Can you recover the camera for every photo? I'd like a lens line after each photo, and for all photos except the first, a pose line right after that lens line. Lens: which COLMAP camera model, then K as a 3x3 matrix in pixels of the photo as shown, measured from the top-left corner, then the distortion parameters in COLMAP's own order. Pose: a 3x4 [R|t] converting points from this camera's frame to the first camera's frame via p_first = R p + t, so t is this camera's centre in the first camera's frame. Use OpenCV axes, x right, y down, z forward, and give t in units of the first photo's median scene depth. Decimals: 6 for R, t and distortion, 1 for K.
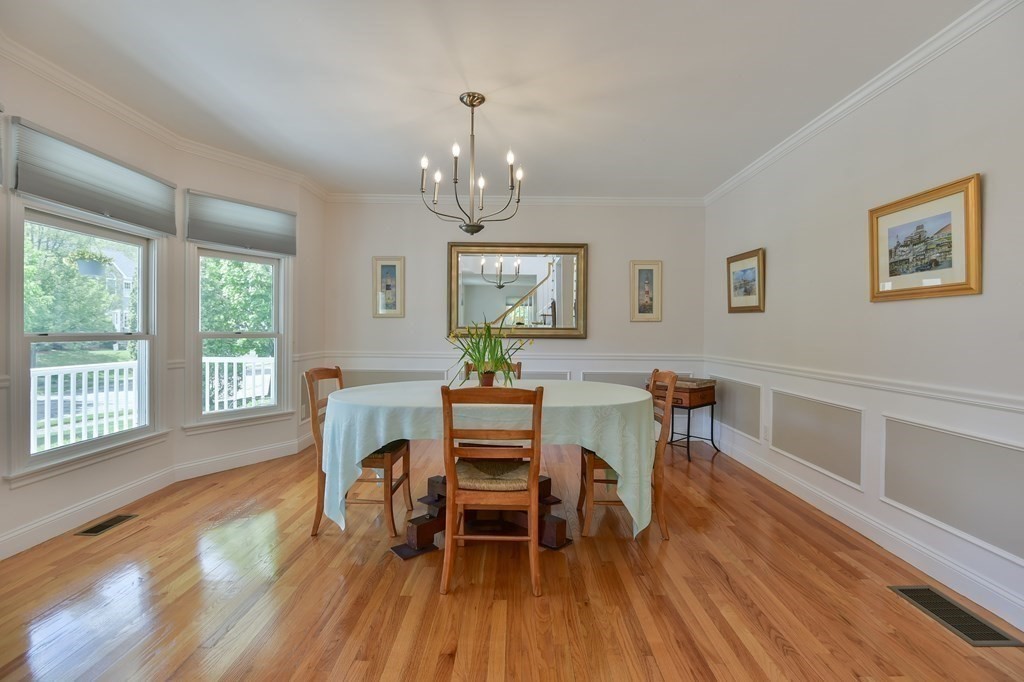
lens RADIAL K [[463.2, 0, 520.2], [0, 463.2, 334.7], [0, 0, 1]] dist [-0.005340, -0.003799]
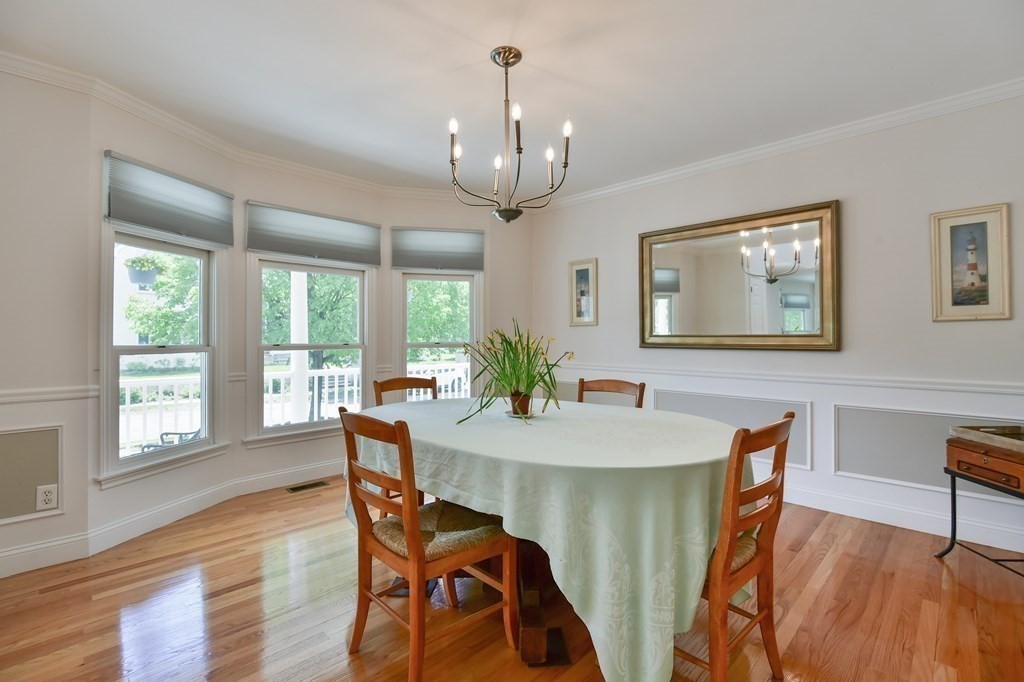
lens RADIAL K [[463.2, 0, 516.6], [0, 463.2, 334.7], [0, 0, 1]] dist [-0.005340, -0.003799]
pose [[0.715115, -0.013723, -0.698873, 0.314751], [0.001252, 0.999831, -0.018352, -0.003304], [0.699006, 0.012249, 0.715011, 0.292149]]
